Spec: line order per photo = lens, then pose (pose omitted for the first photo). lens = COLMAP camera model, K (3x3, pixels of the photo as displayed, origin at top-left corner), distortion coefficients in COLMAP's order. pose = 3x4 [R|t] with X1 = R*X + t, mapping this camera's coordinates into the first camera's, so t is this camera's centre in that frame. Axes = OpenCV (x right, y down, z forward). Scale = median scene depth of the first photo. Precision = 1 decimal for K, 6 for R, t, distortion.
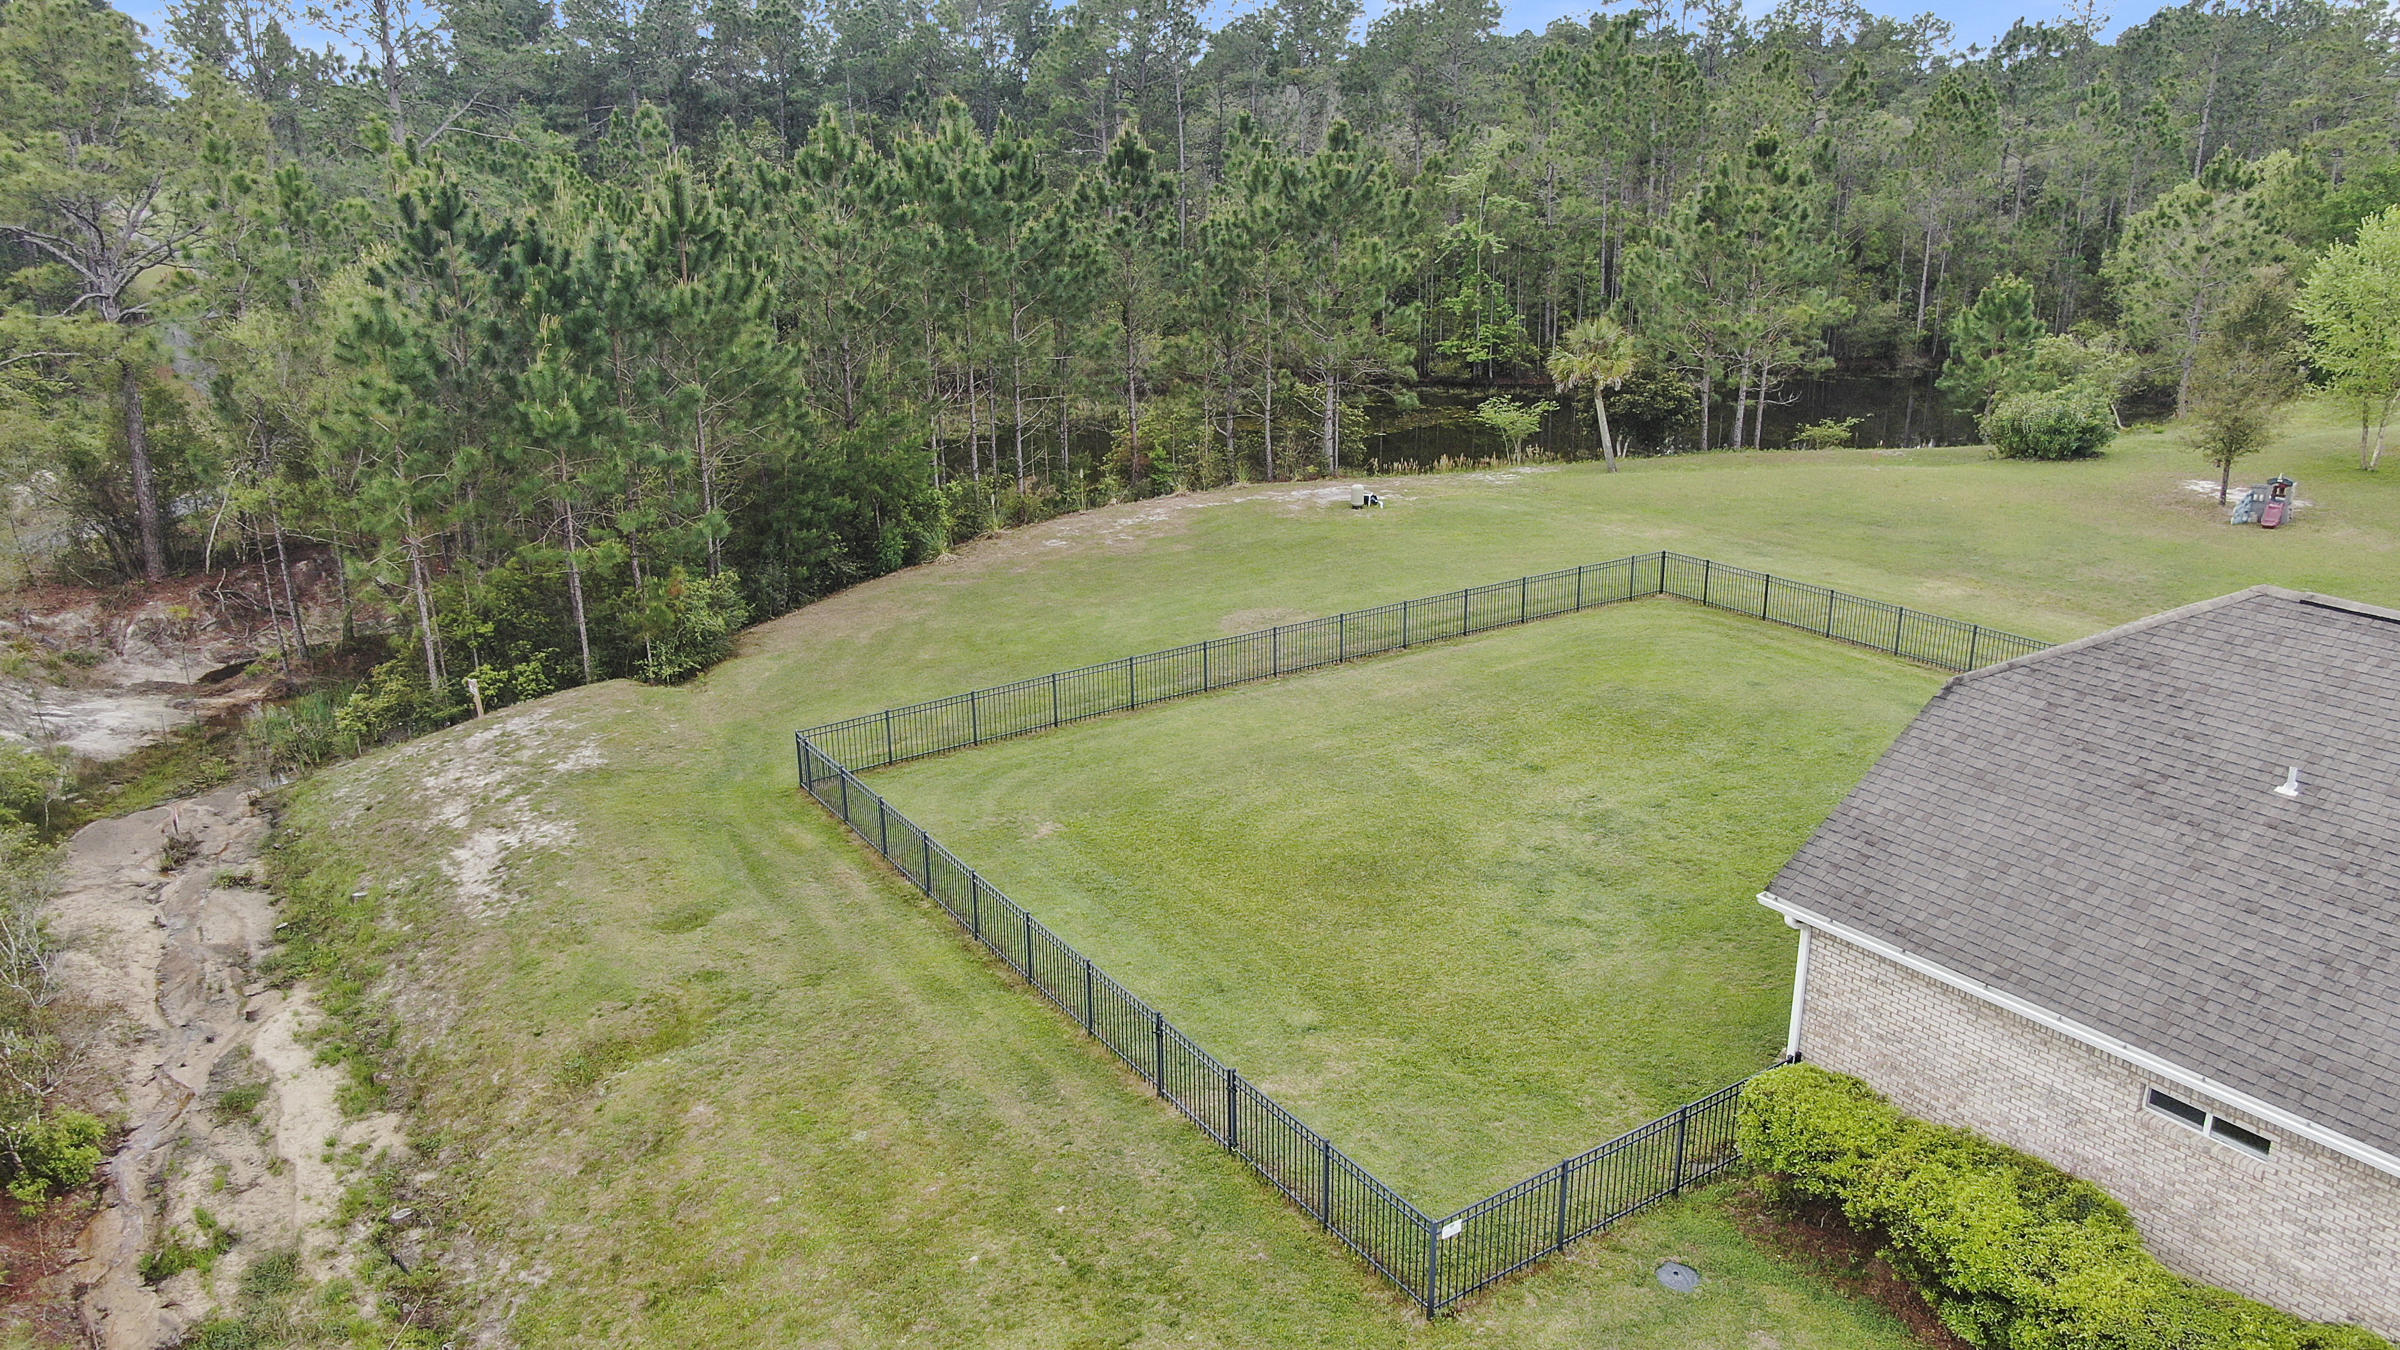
lens RADIAL K [[1722.3, 0, 1198.7], [0, 1722.3, 680.1], [0, 0, 1]] dist [-0.023591, 0.010690]
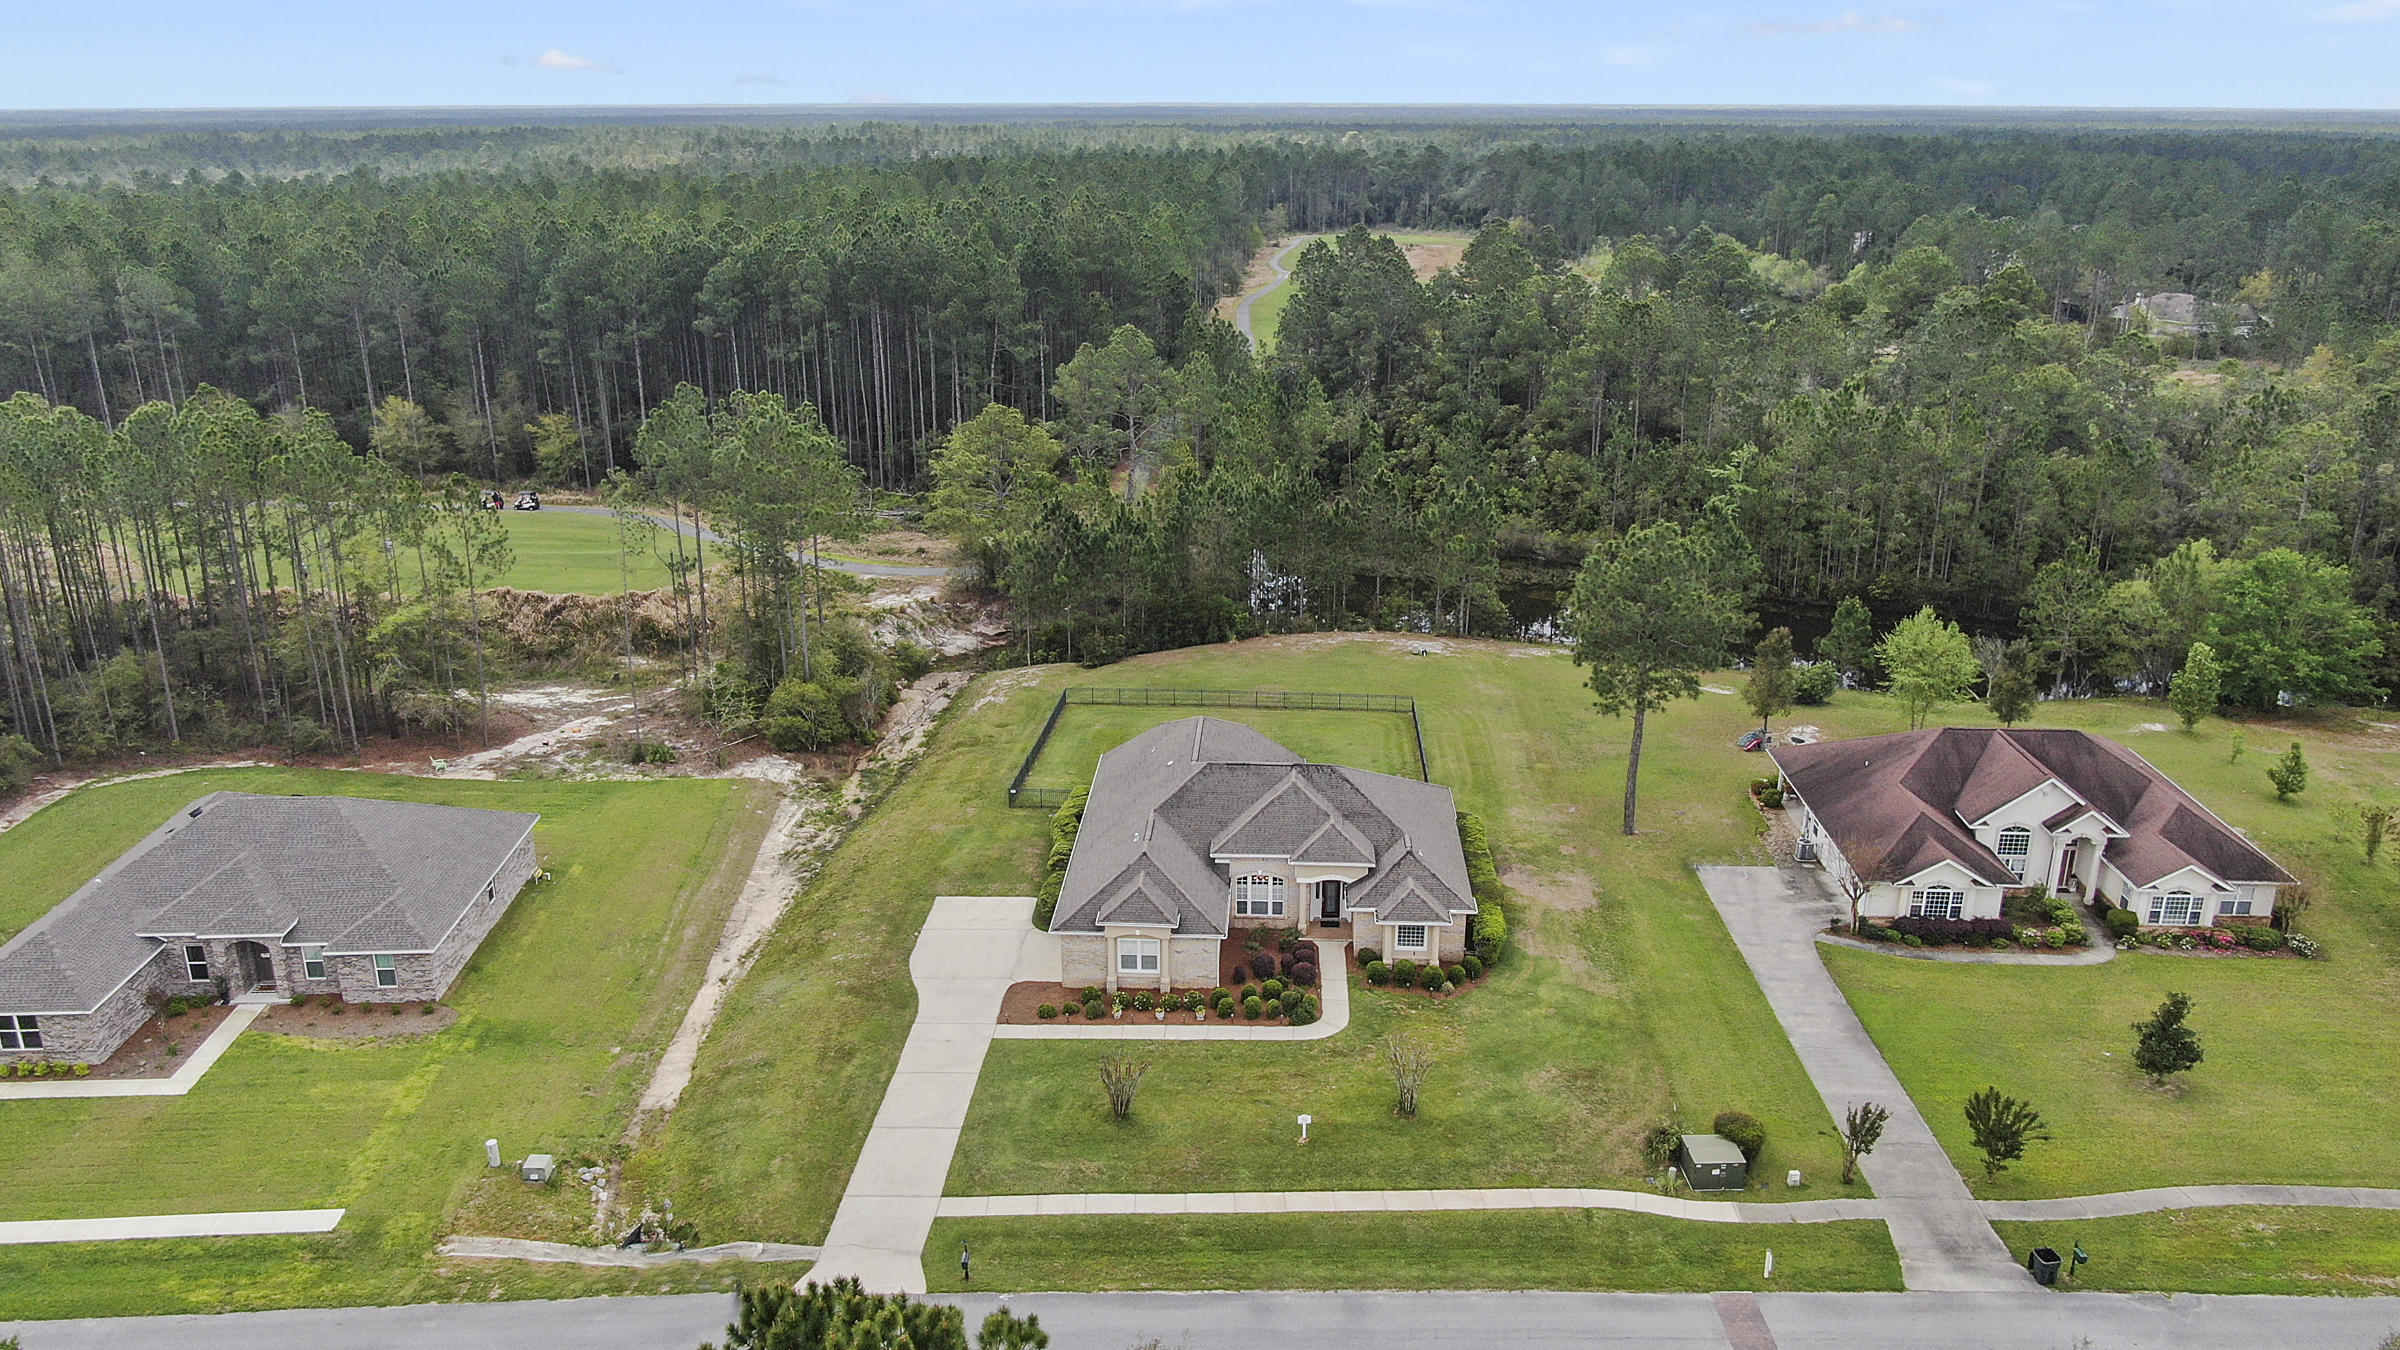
lens RADIAL K [[1722.3, 0, 1204.4], [0, 1722.3, 674.0], [0, 0, 1]] dist [-0.023591, 0.010690]
pose [[0.790607, 0.206394, -0.576492, 1.669983], [-0.202911, 0.976593, 0.071362, -0.254556], [0.577727, 0.060557, 0.813981, -1.412677]]
